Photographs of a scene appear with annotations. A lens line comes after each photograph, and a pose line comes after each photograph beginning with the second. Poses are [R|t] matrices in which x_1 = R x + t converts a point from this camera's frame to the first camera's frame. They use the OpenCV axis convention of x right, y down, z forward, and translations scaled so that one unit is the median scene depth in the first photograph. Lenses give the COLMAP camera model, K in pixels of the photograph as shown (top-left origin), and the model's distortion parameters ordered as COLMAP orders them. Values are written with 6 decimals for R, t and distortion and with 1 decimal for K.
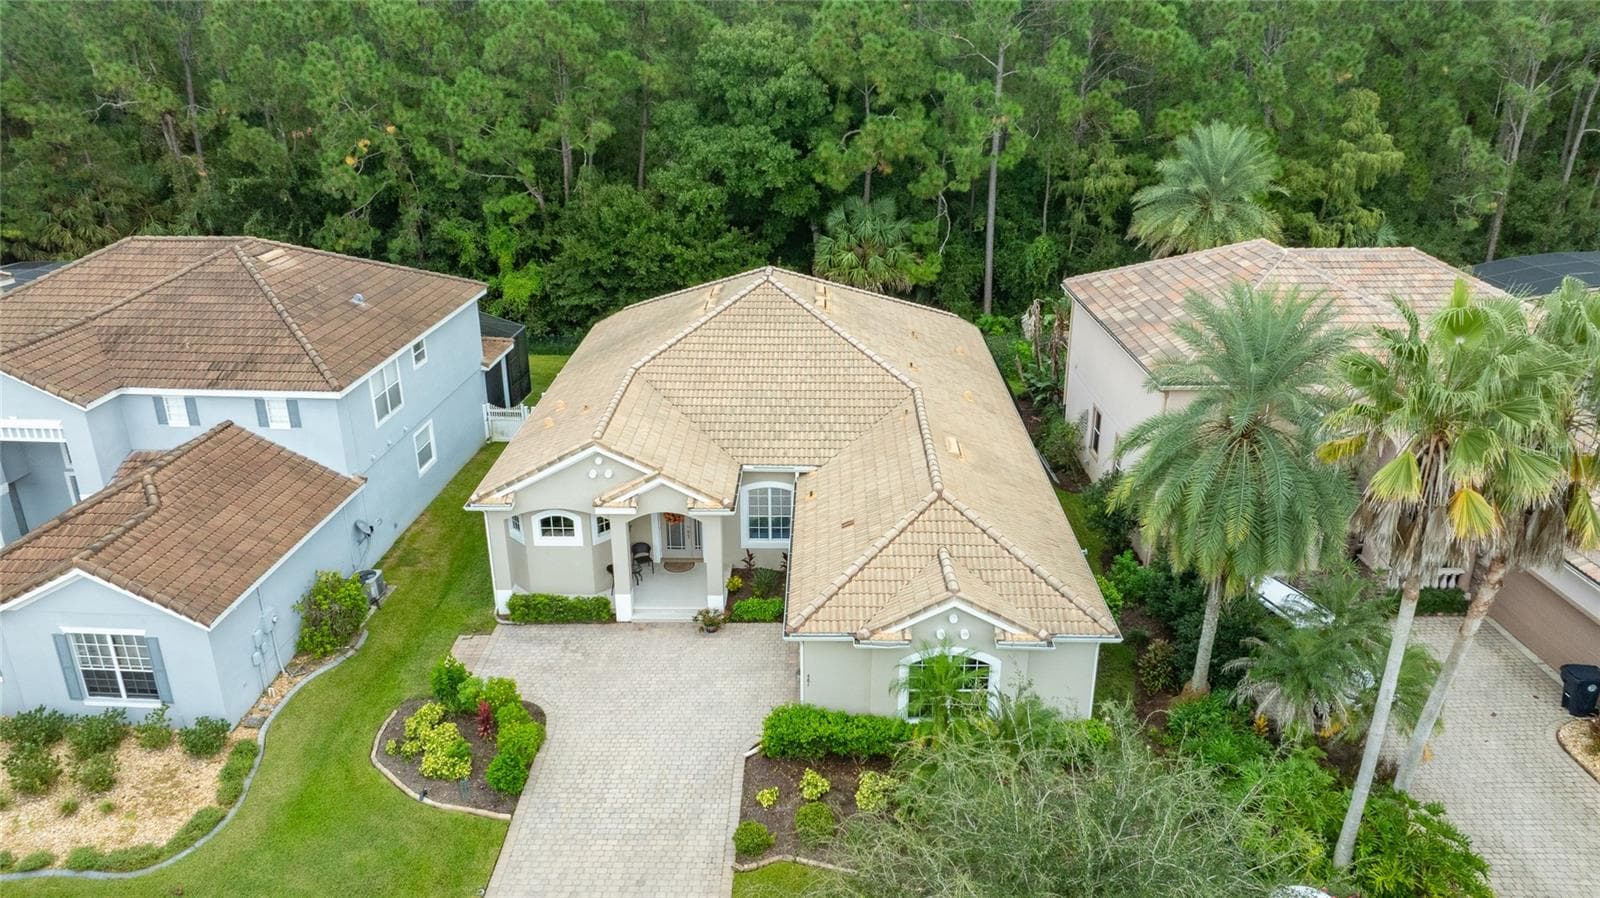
lens RADIAL K [[1129.2, 0, 806.7], [0, 1129.2, 448.2], [0, 0, 1]] dist [-0.033607, 0.032566]
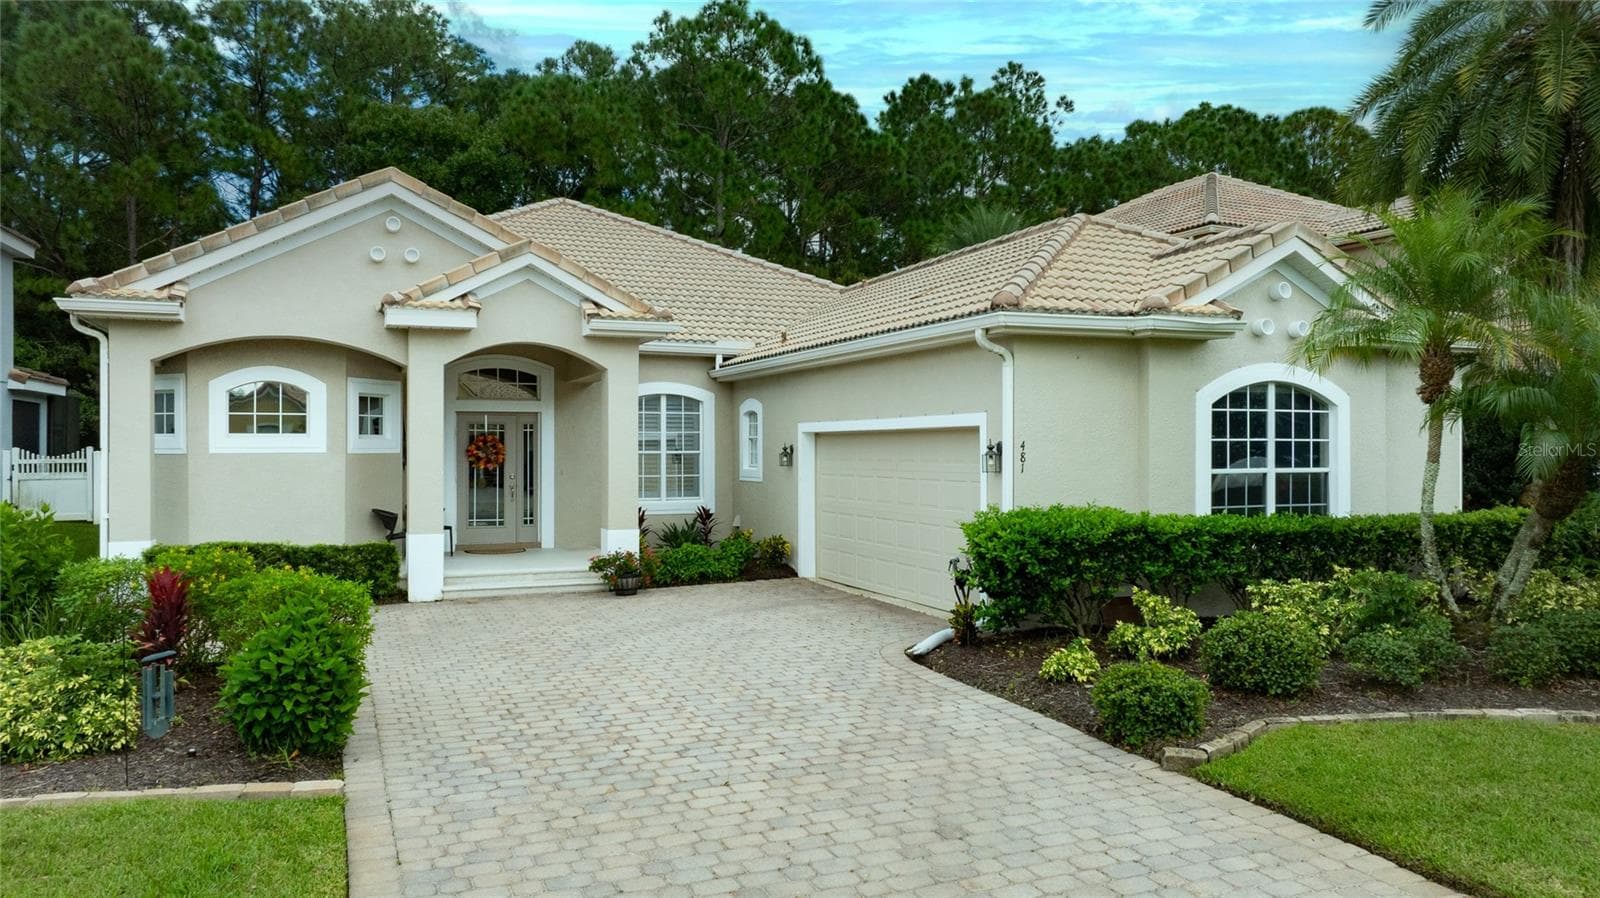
lens RADIAL K [[1129.2, 0, 806.7], [0, 1129.2, 448.2], [0, 0, 1]] dist [-0.033607, 0.032566]
pose [[0.913306, 0.002353, 0.407266, -0.206778], [0.150684, 0.927071, -0.343269, 0.275978], [-0.378372, 0.374879, 0.846345, 0.530896]]
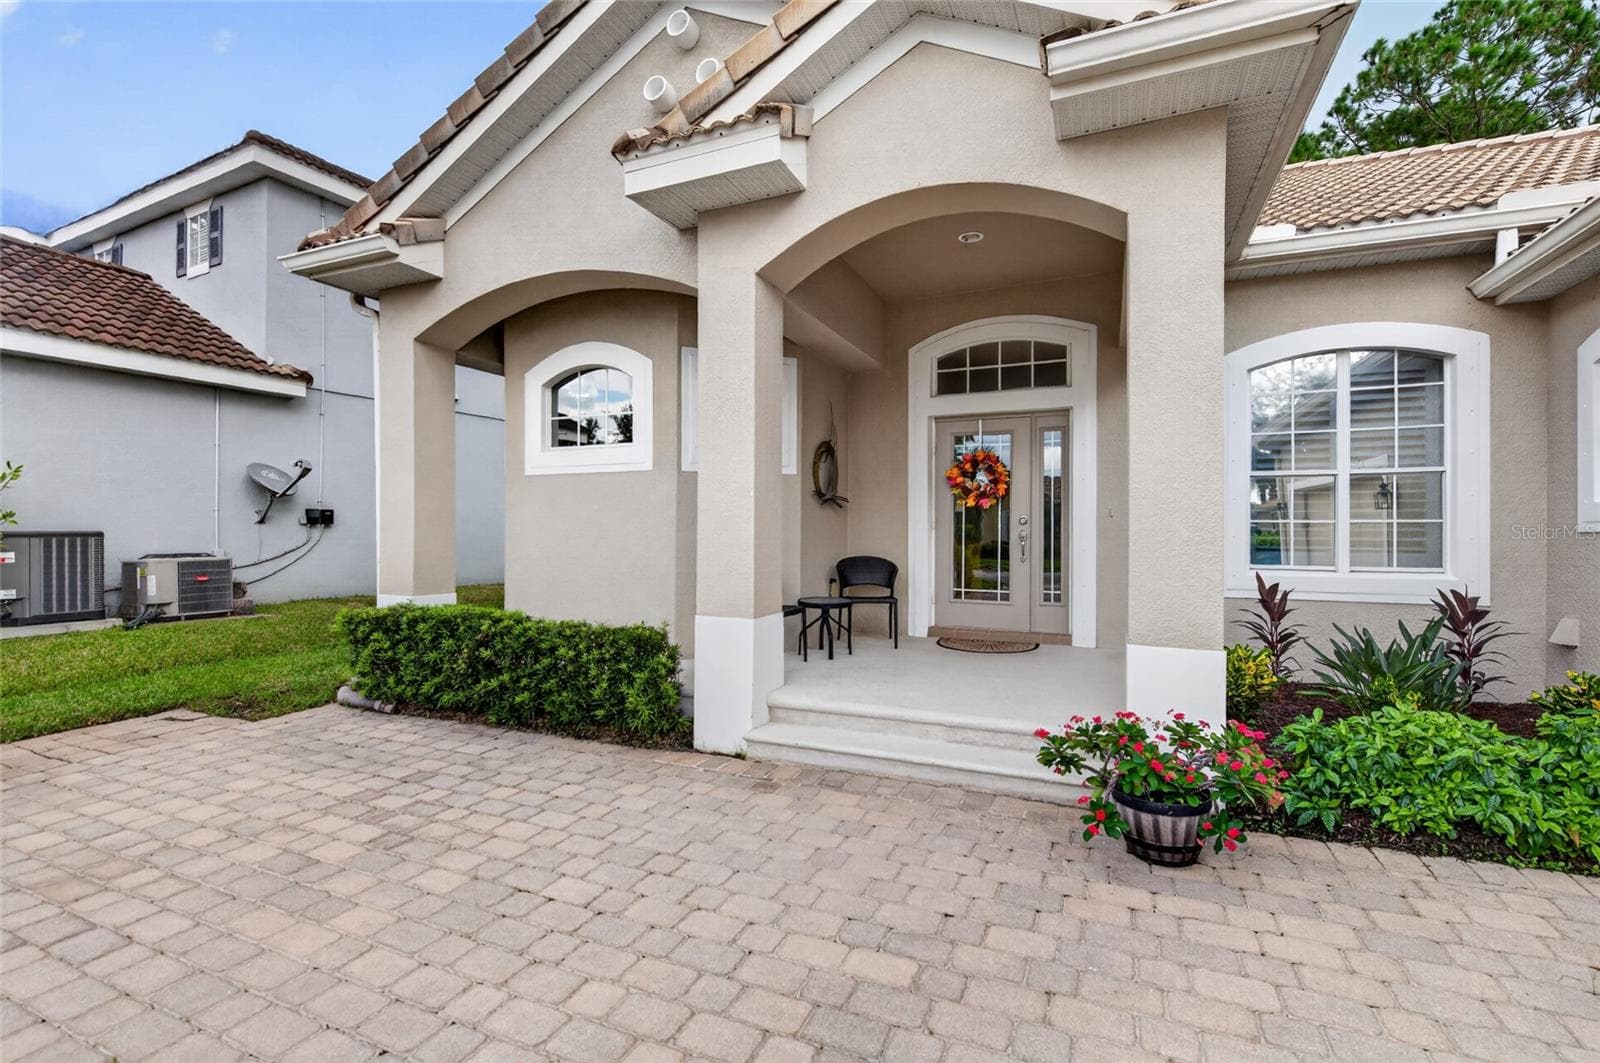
lens RADIAL K [[702.6, 0, 808.1], [0, 702.6, 530.2], [0, 0, 1]] dist [0.009236, -0.006468]
pose [[0.924098, 0.006709, -0.382098, -0.091205], [-0.148686, 0.927377, -0.343313, 0.158265], [0.352046, 0.374067, 0.857985, 0.866173]]
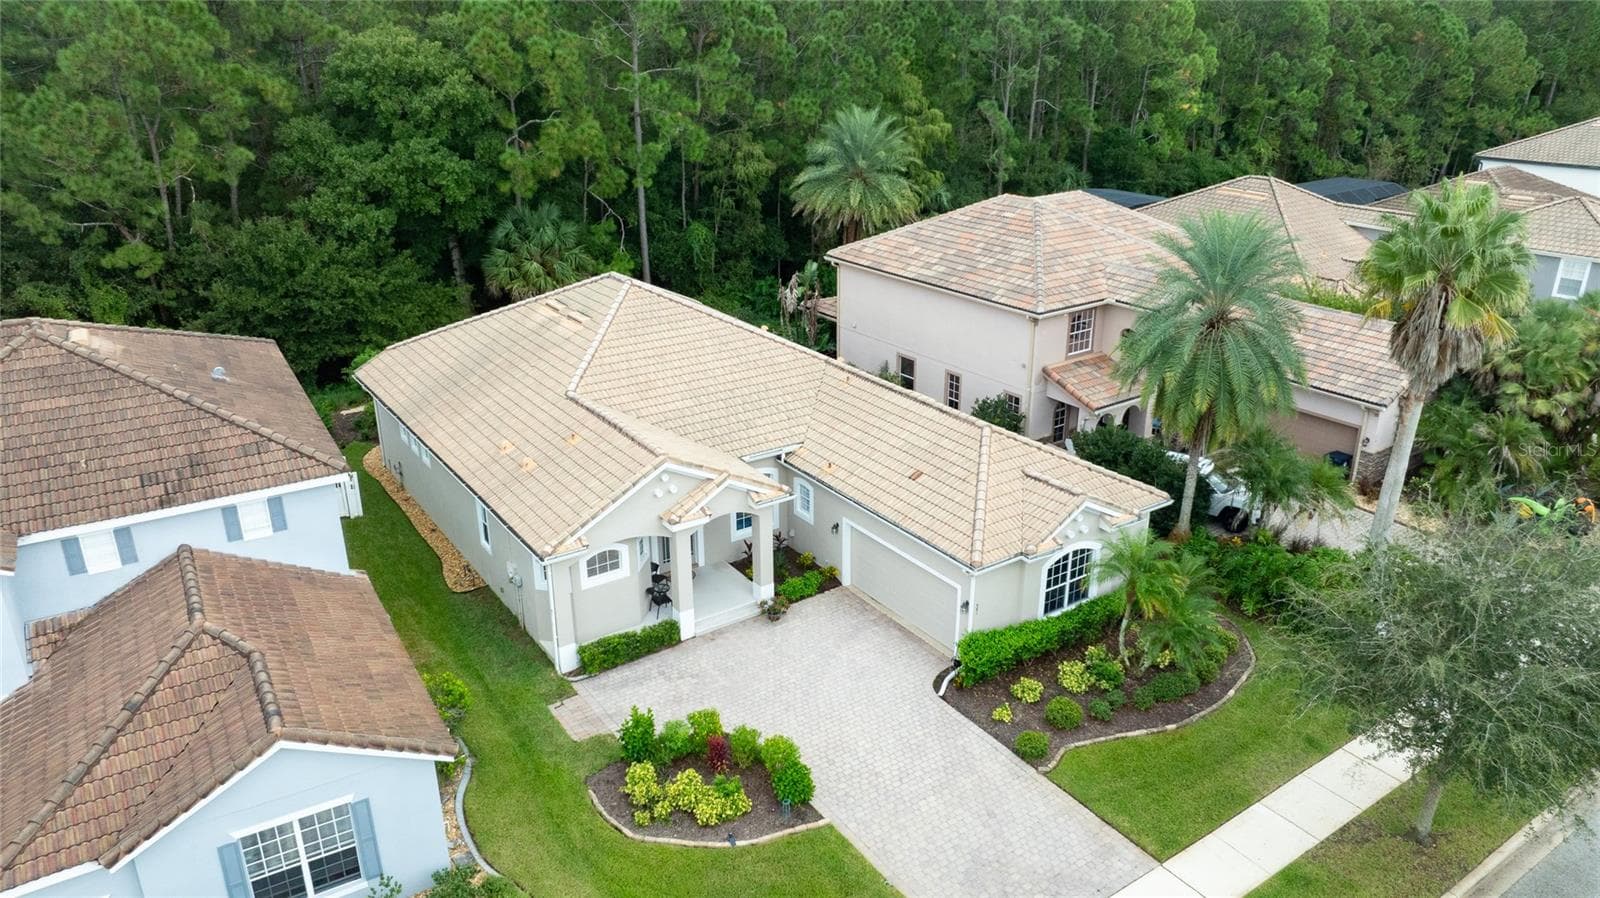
lens RADIAL K [[1129.2, 0, 806.7], [0, 1129.2, 448.2], [0, 0, 1]] dist [-0.033607, 0.032566]
pose [[0.812478, -0.214929, 0.541927, -0.570343], [0.216408, 0.974334, 0.061976, -0.044359], [-0.541338, 0.066923, 0.838137, 0.117971]]
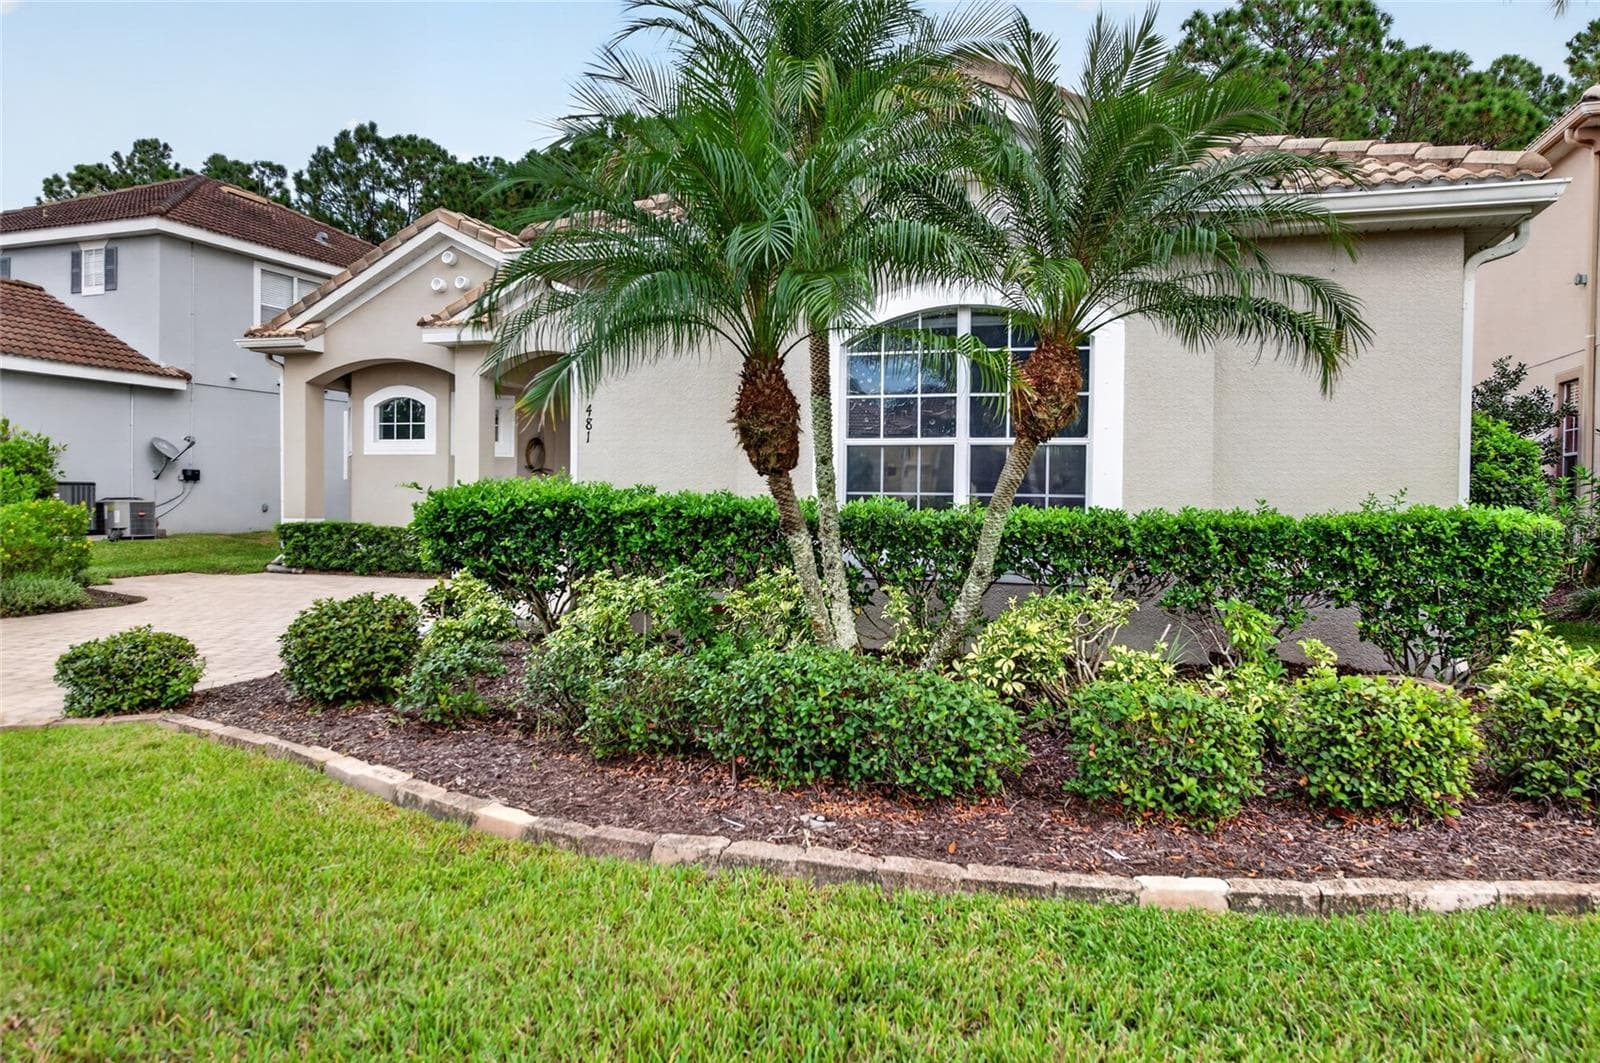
lens RADIAL K [[1061.0, 0, 808.5], [0, 1061.0, 527.9], [0, 0, 1]] dist [0.002812, 0.001236]
pose [[0.958260, 0.024723, -0.284828, 0.137559], [-0.123589, 0.934182, -0.334708, 0.278832], [0.257806, 0.355939, 0.898245, 0.580759]]
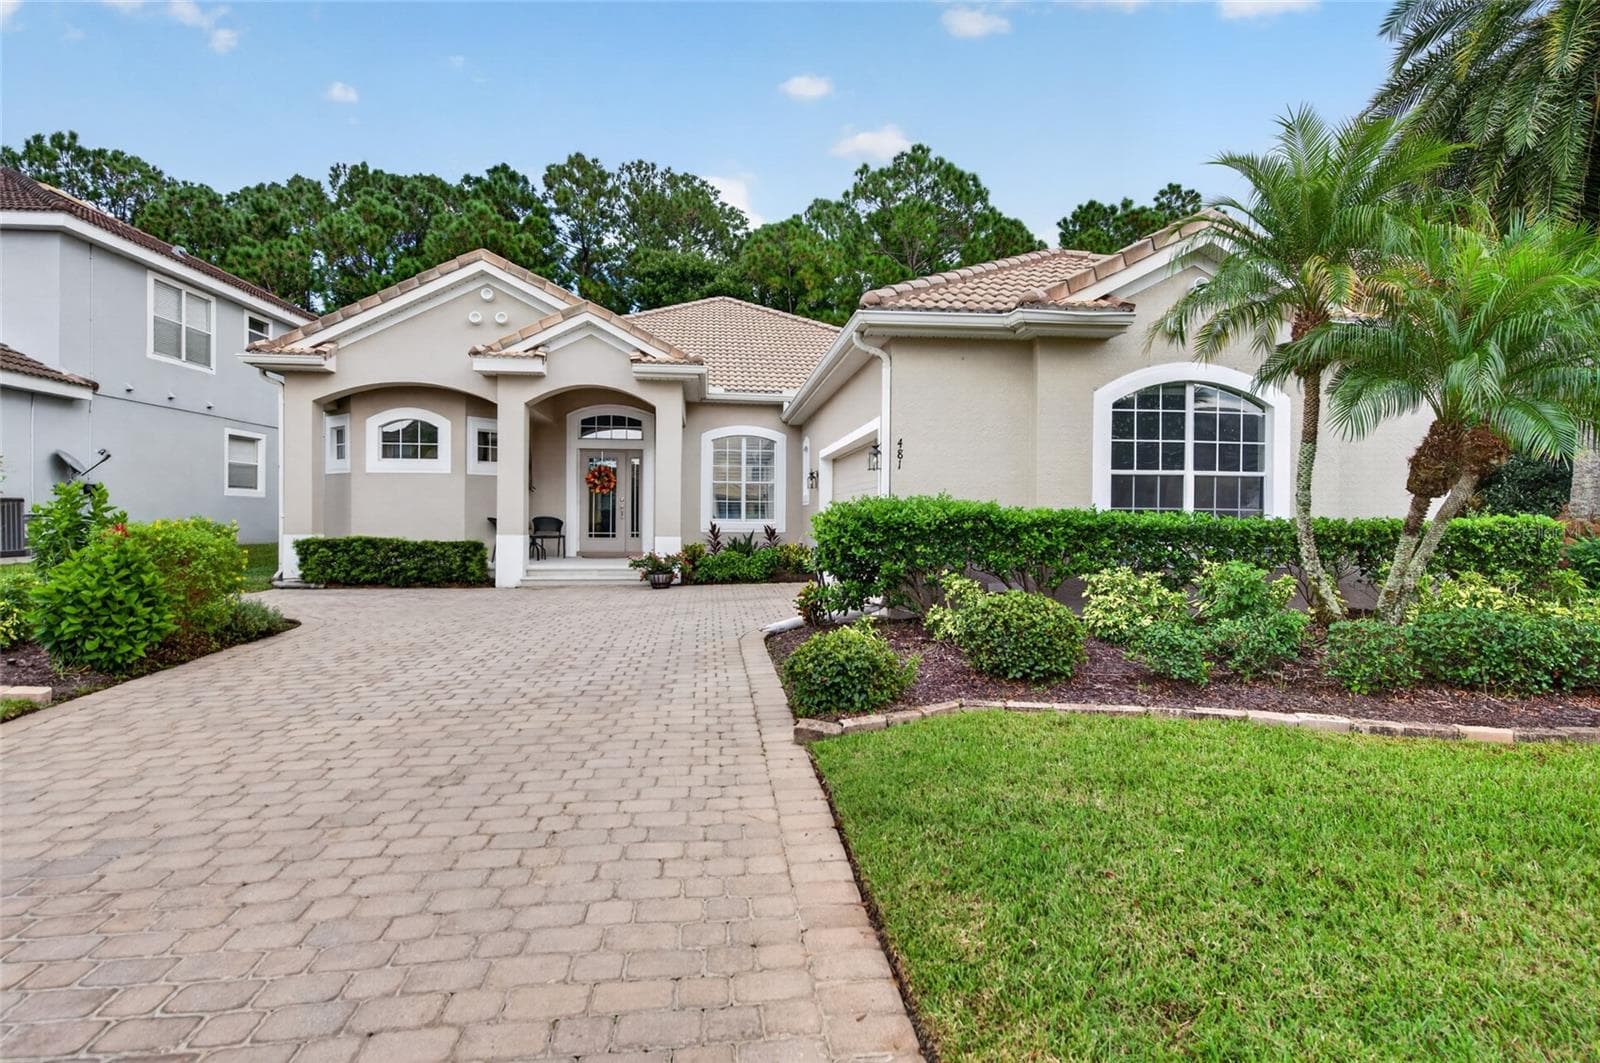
lens RADIAL K [[829.4, 0, 811.3], [0, 829.4, 524.7], [0, 0, 1]] dist [0.012521, -0.013217]
pose [[0.990013, 0.009567, 0.140648, -0.066680], [0.042467, 0.931112, -0.362253, 0.287049], [-0.134425, 0.364608, 0.921407, 0.566248]]
